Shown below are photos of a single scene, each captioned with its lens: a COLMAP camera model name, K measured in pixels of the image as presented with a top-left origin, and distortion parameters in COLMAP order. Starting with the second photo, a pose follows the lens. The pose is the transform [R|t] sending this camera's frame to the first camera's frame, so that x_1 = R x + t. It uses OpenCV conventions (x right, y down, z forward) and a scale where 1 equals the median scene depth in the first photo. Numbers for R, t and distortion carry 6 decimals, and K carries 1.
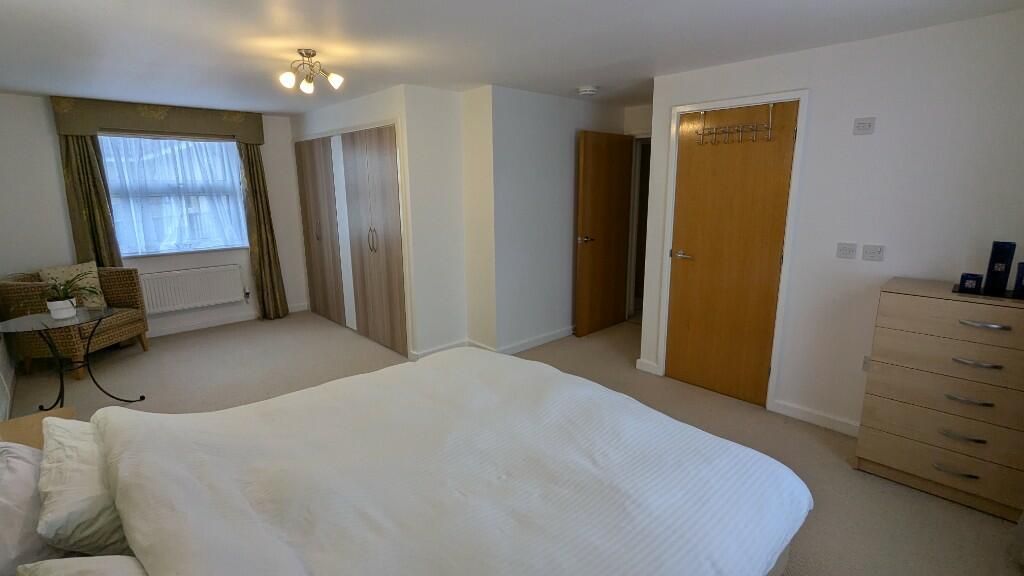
lens RADIAL K [[482.2, 0, 512.7], [0, 482.2, 288.3], [0, 0, 1]] dist [-0.005099, 0.000483]
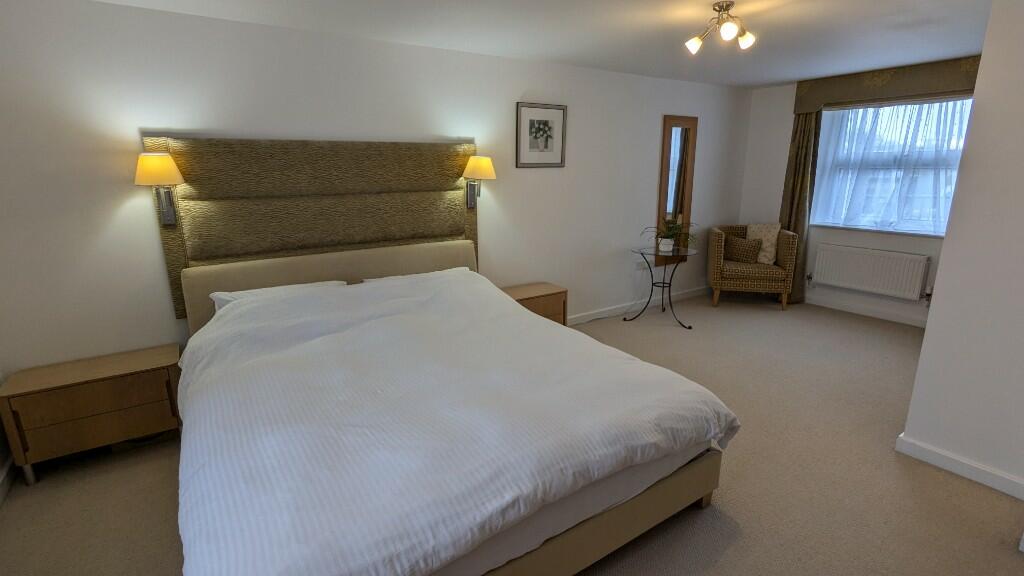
lens RADIAL K [[482.2, 0, 510.3], [0, 482.2, 283.7], [0, 0, 1]] dist [-0.005099, 0.000483]
pose [[-0.163226, 0.244762, -0.955745, 0.361141], [-0.204521, 0.939299, 0.275478, -0.097181], [0.965157, 0.240435, -0.103259, 0.483617]]
